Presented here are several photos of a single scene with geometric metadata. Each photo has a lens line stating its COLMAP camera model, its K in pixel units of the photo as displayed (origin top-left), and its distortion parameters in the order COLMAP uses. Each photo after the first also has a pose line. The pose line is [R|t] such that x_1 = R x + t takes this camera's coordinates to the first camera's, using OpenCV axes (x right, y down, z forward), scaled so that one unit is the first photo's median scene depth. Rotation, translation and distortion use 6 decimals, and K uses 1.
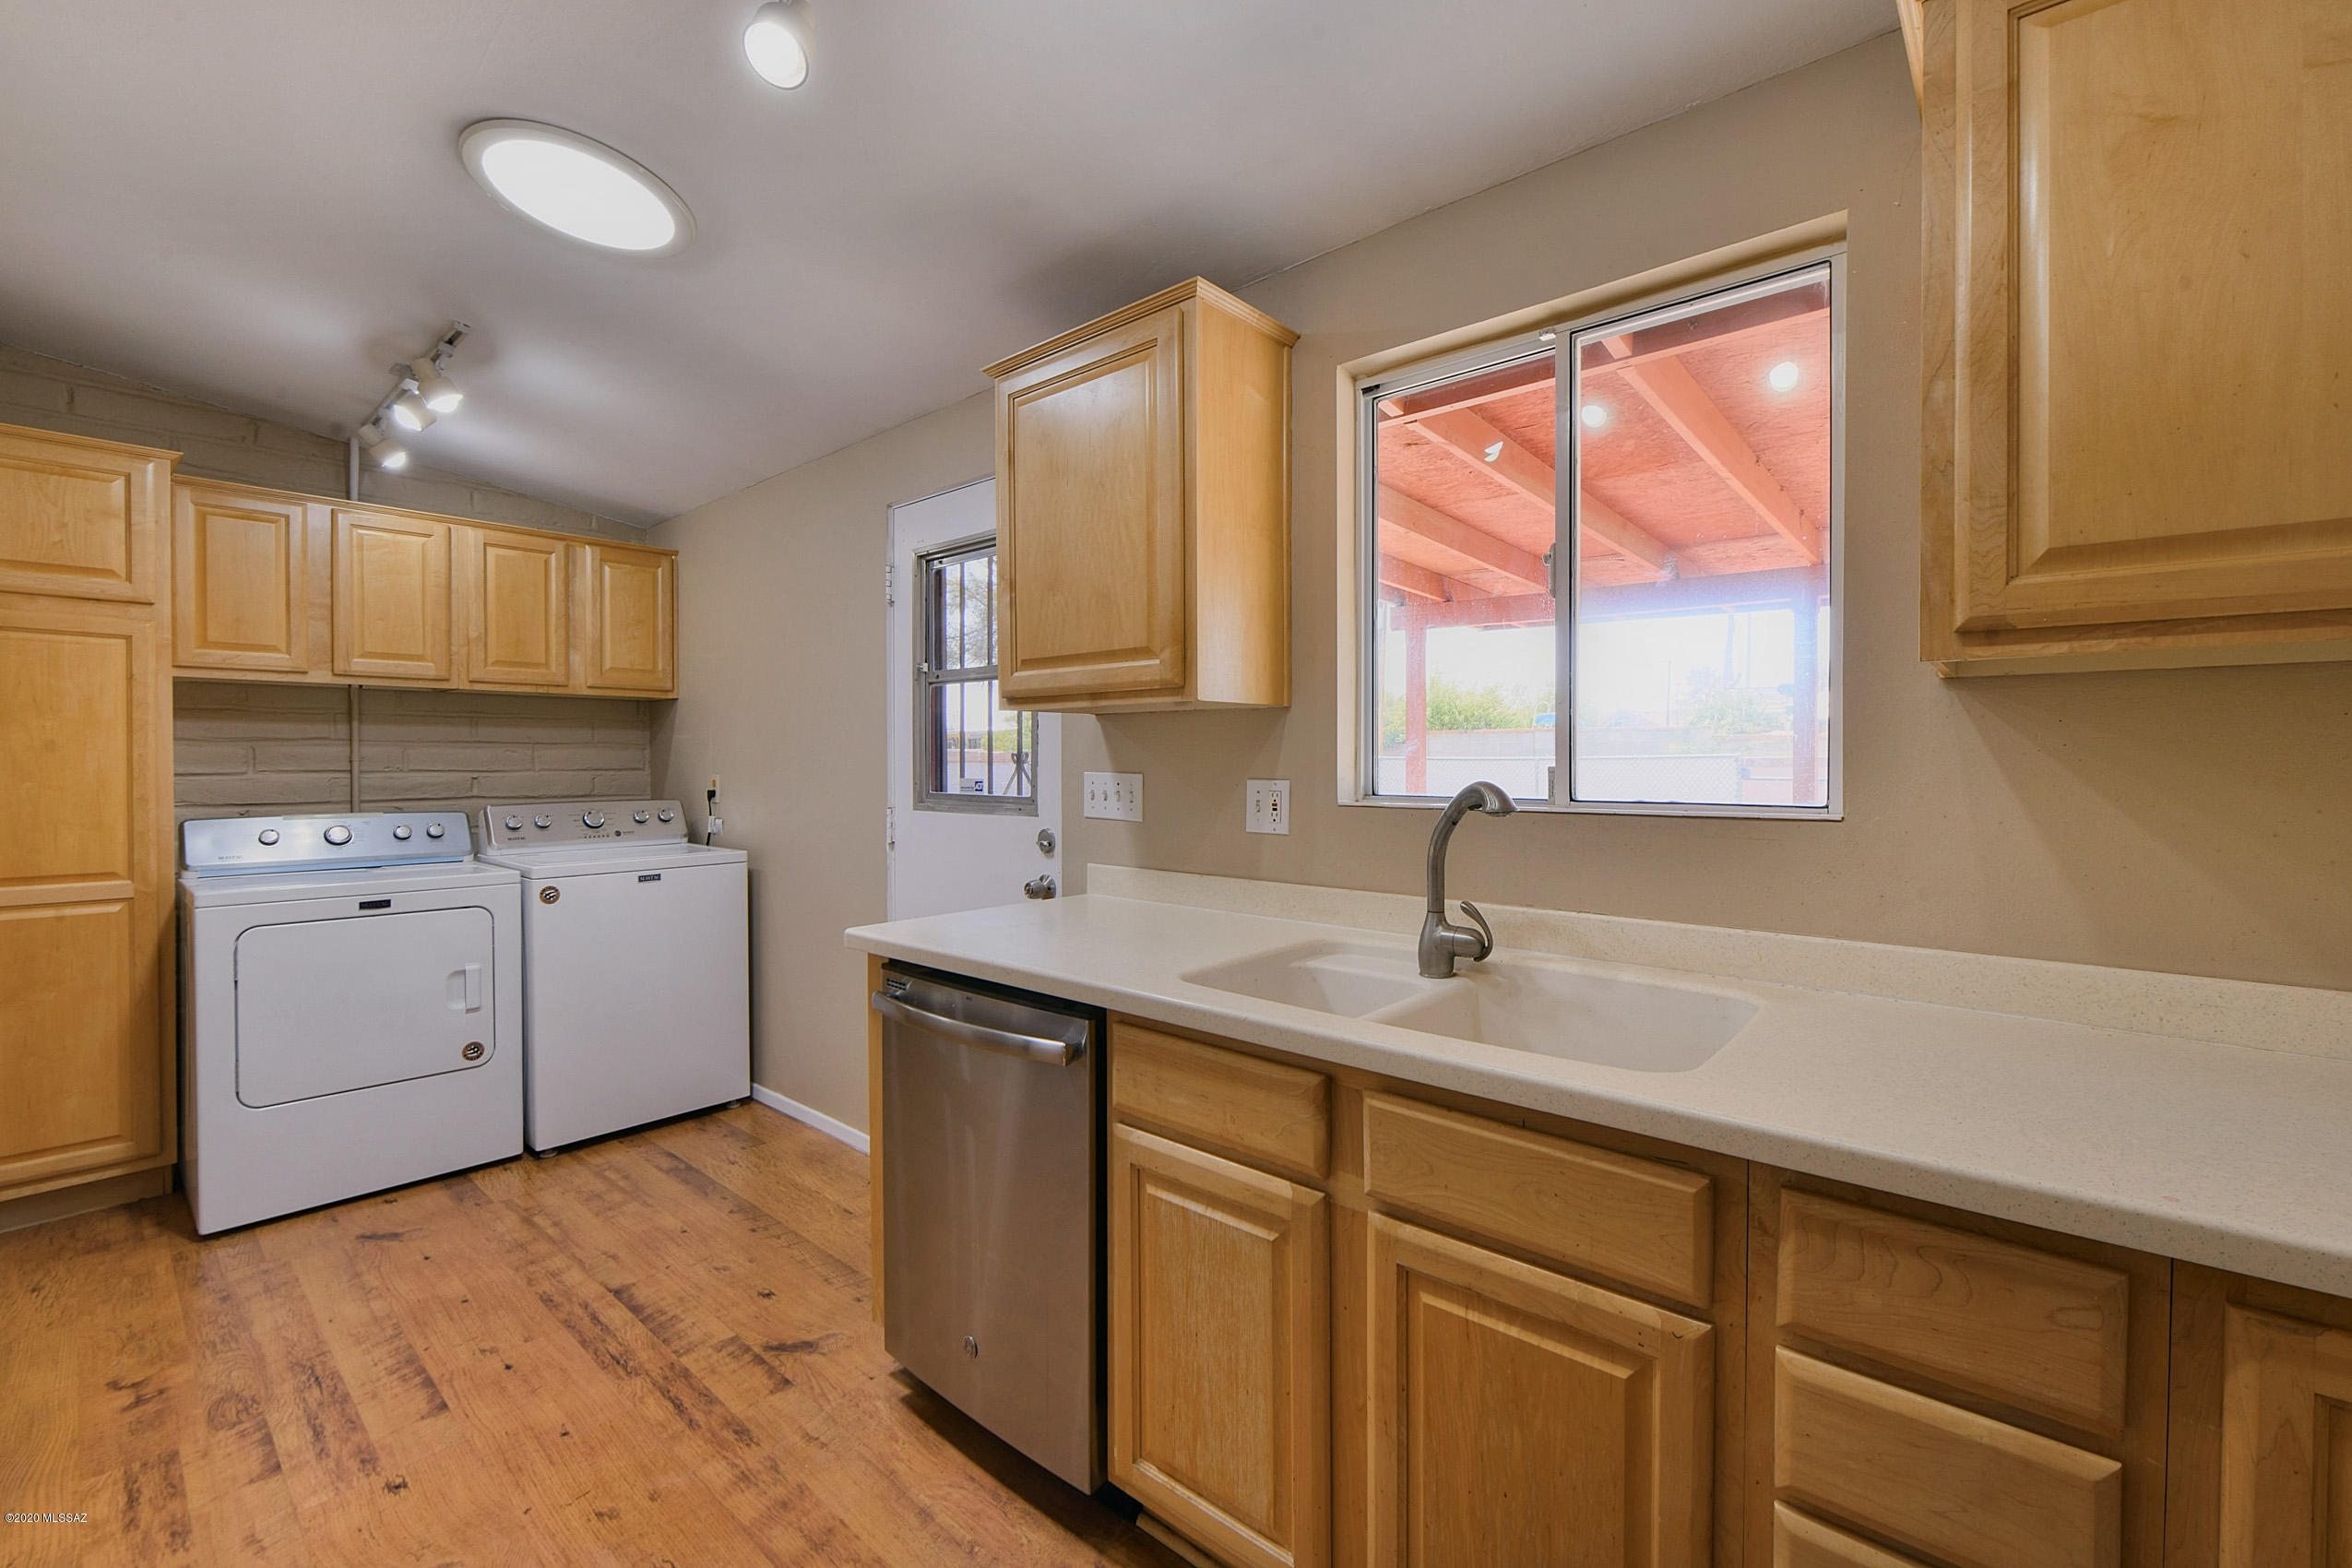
lens RADIAL K [[955.5, 0, 1127.7], [0, 955.5, 769.4], [0, 0, 1]] dist [-0.003872, -0.000531]
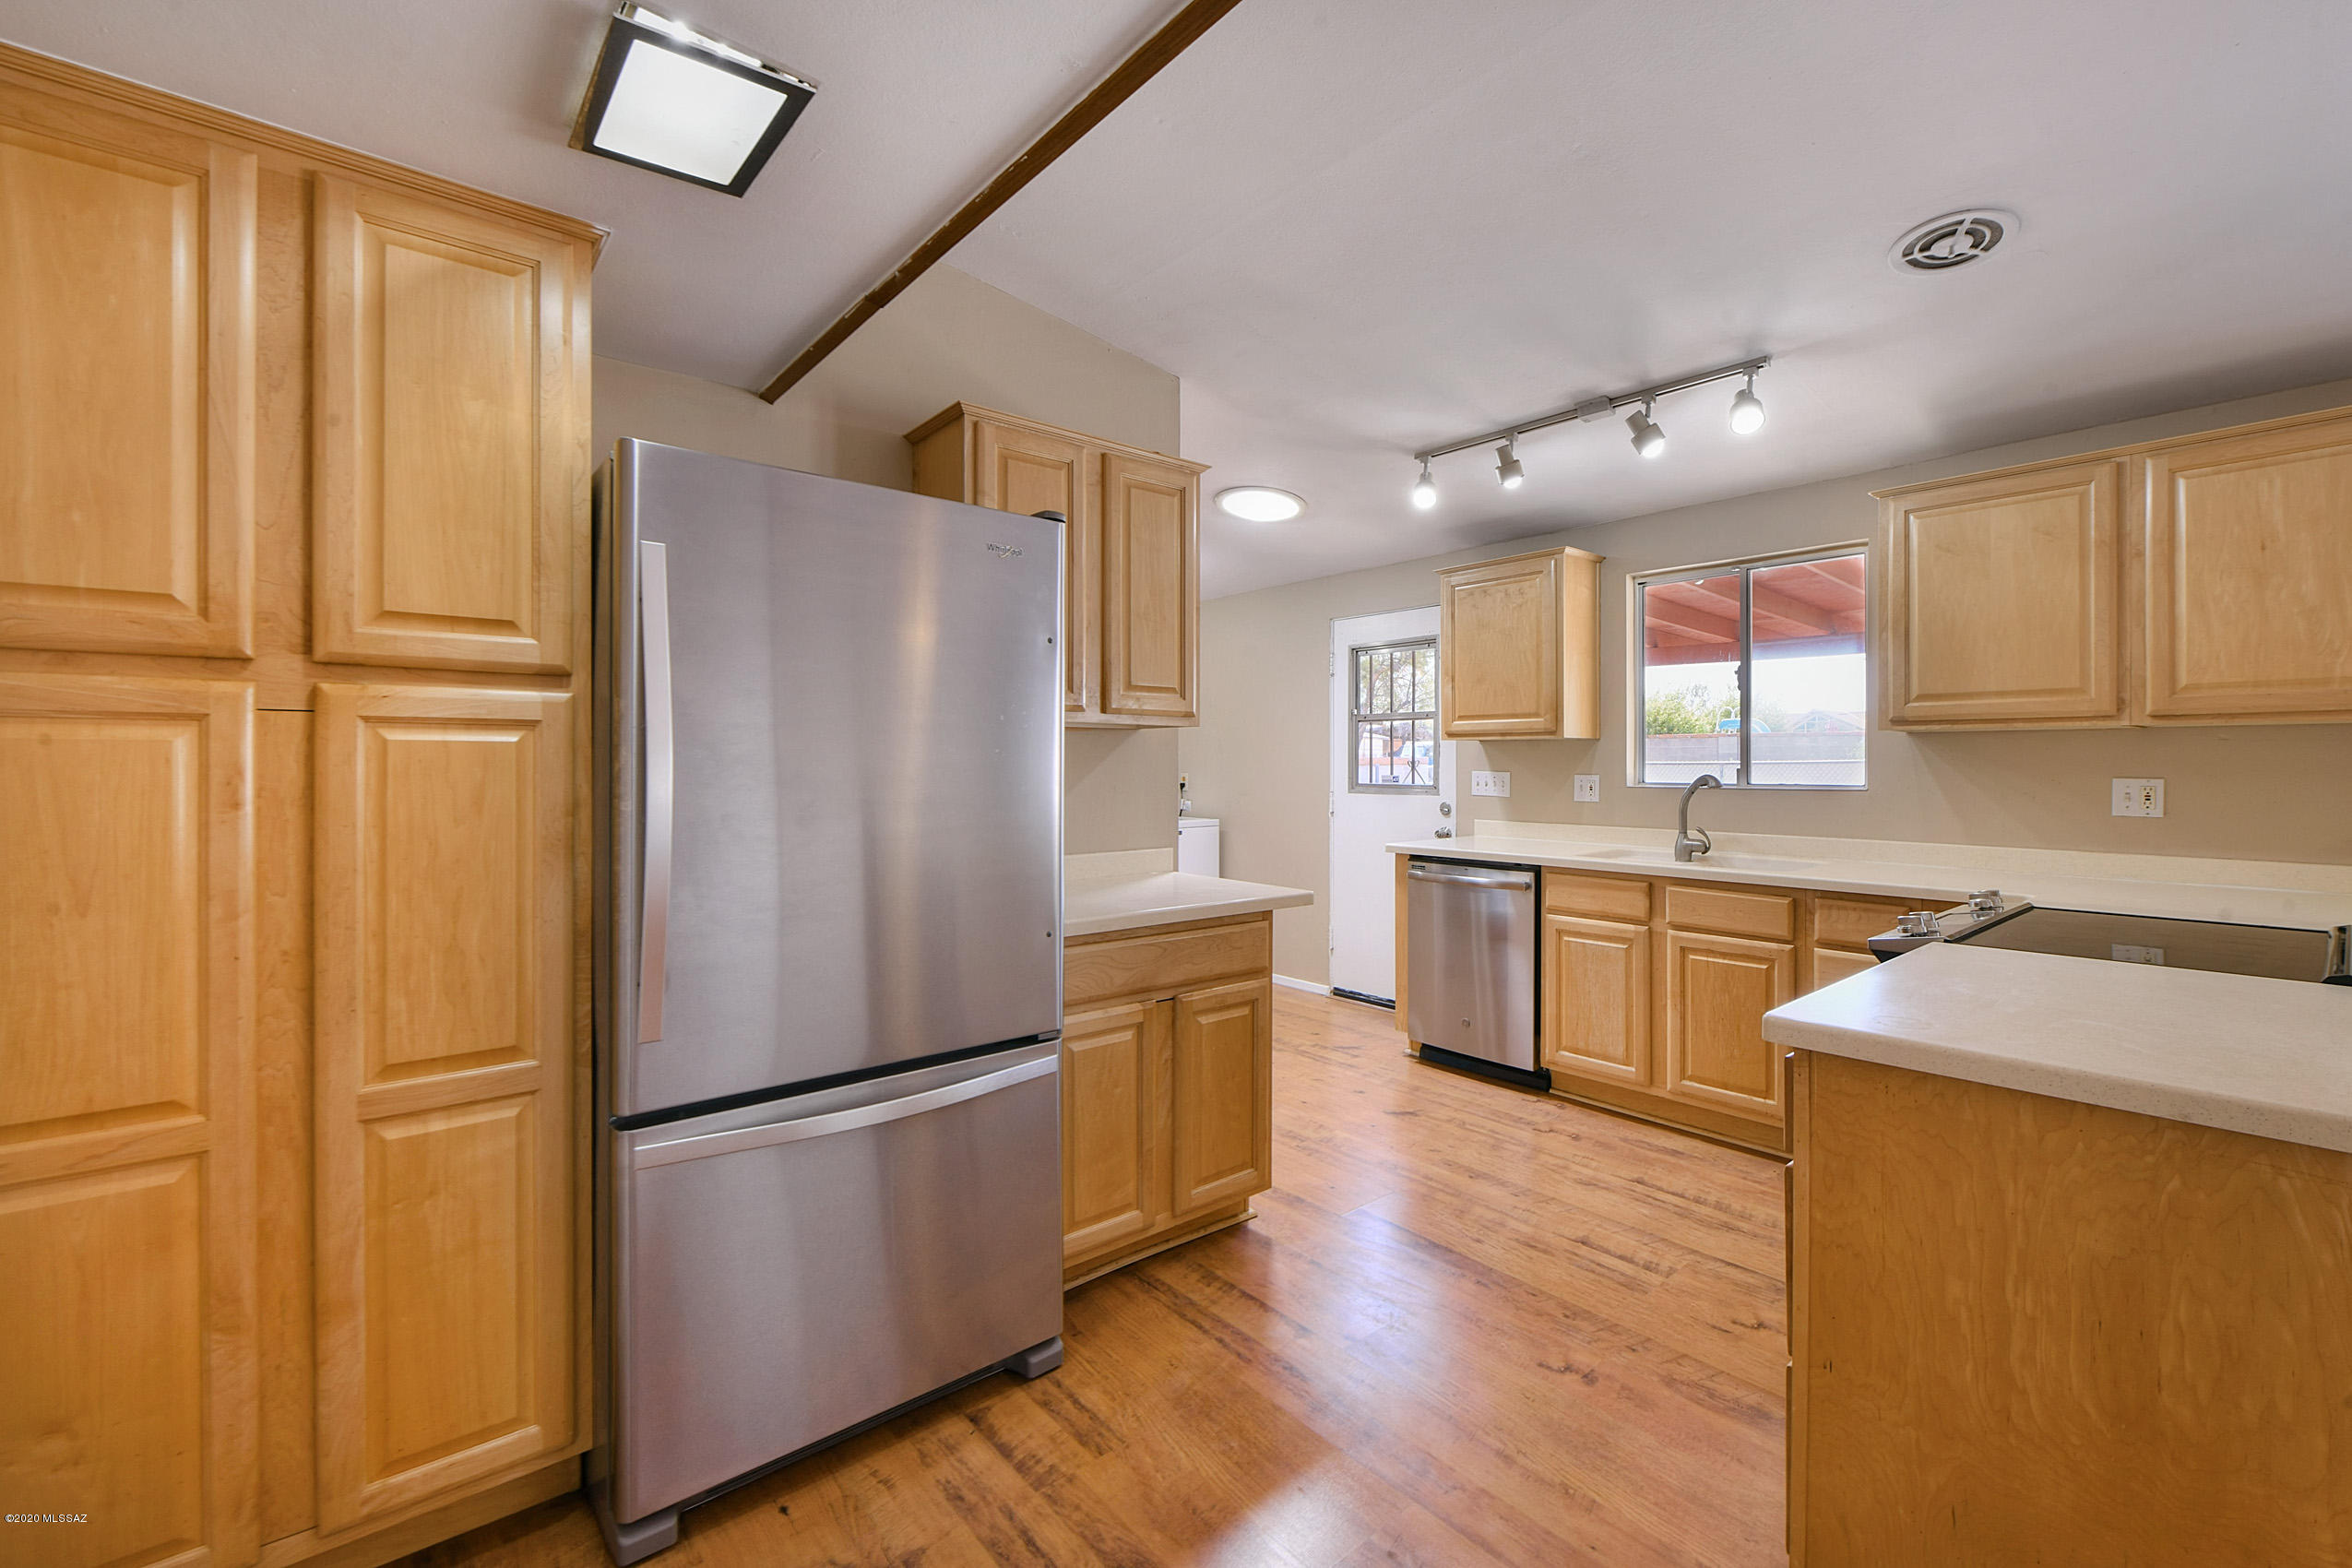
lens RADIAL K [[934.0, 0, 1167.2], [0, 934.0, 765.8], [0, 0, 1]] dist [-0.005860, -0.000243]
pose [[0.991708, 0.000818, -0.128507, -0.531853], [-0.001803, 0.999970, -0.007546, 0.009491], [0.128496, 0.007715, 0.991680, -1.181570]]
